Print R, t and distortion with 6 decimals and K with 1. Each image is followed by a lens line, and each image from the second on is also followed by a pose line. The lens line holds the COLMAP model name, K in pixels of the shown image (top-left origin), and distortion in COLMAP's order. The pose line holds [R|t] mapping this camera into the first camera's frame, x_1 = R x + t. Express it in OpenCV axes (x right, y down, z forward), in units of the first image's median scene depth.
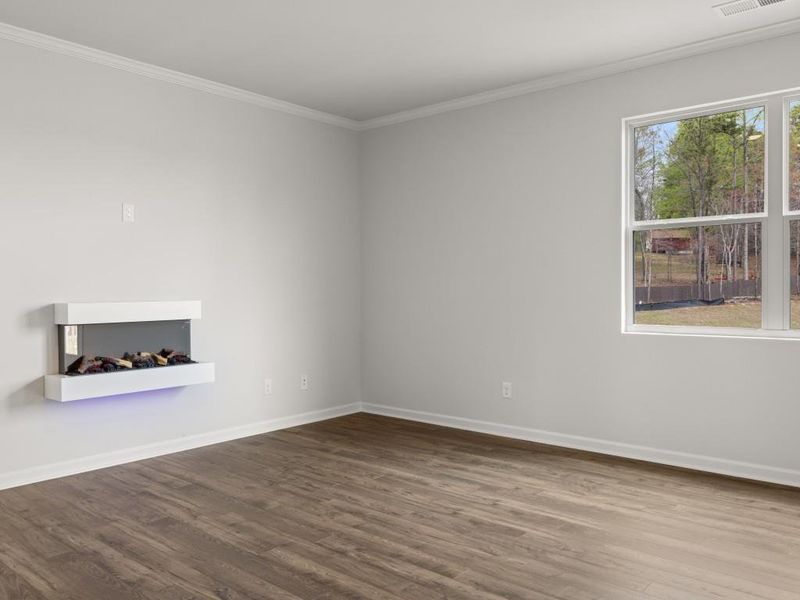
lens RADIAL K [[635.7, 0, 345.6], [0, 635.7, 298.9], [0, 0, 1]] dist [0.000158, 0.001327]
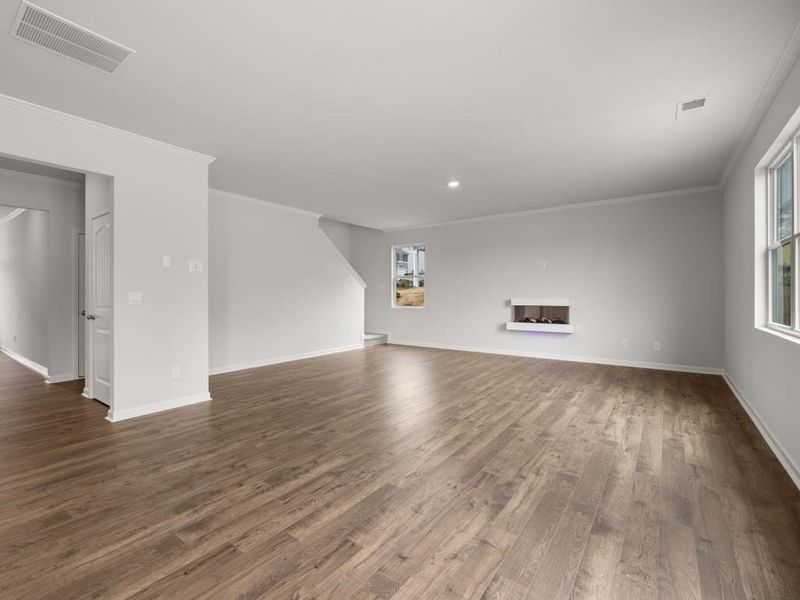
lens RADIAL K [[376.3, 0, 349.5], [0, 376.3, 296.8], [0, 0, 1]] dist [0.001284, 0.000219]
pose [[0.045471, 0.008824, -0.998927, 1.207291], [-0.012502, 0.999888, 0.008263, -0.005926], [0.998887, 0.012113, 0.045576, 0.111905]]
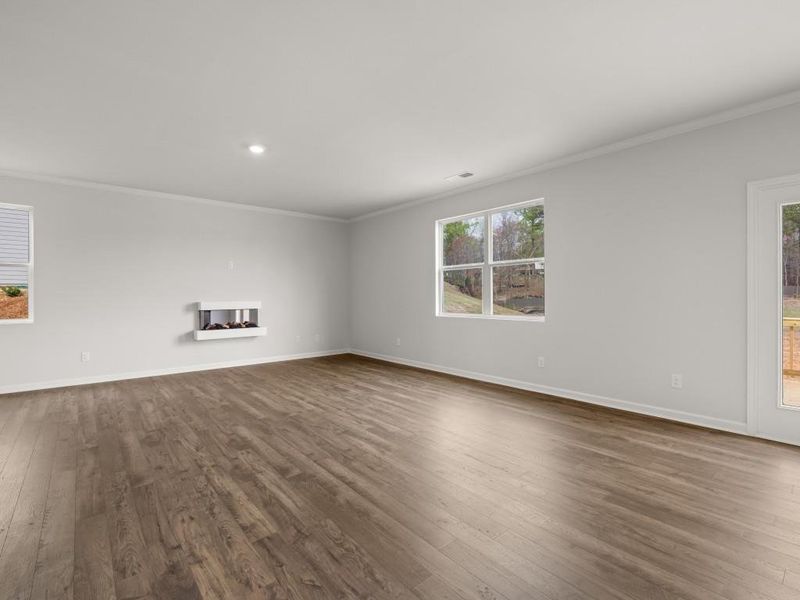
lens RADIAL K [[378.4, 0, 381.5], [0, 378.4, 300.0], [0, 0, 1]] dist [0.000920, 0.000283]
pose [[0.988758, 0.001030, -0.149520, 0.451459], [-0.001570, 0.999993, -0.003492, 0.002543], [0.149515, 0.003688, 0.988753, -0.352454]]
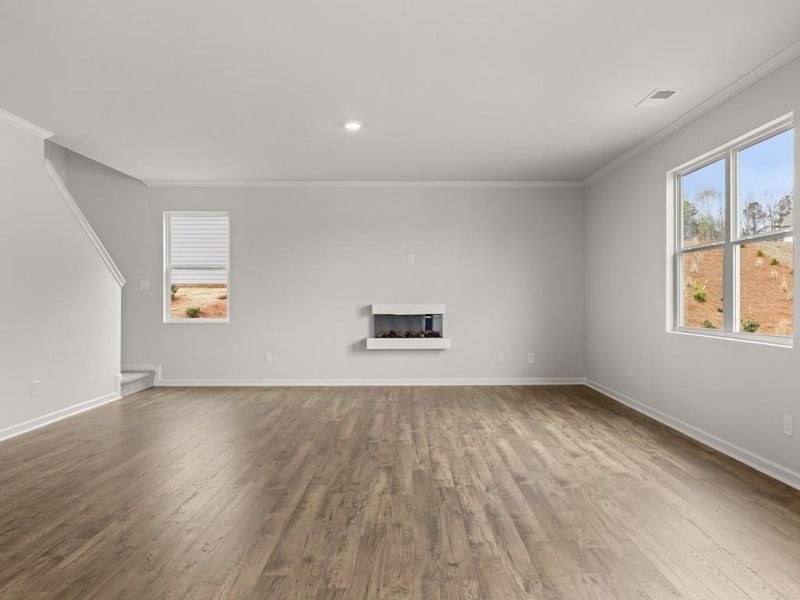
lens RADIAL K [[578.5, 0, 413.8], [0, 578.5, 299.7], [0, 0, 1]] dist [-0.002145, 0.001103]
pose [[0.685745, 0.005136, -0.727824, 0.971485], [-0.012410, 0.999912, -0.004636, -0.001157], [0.727736, 0.012211, 0.685749, -0.223898]]
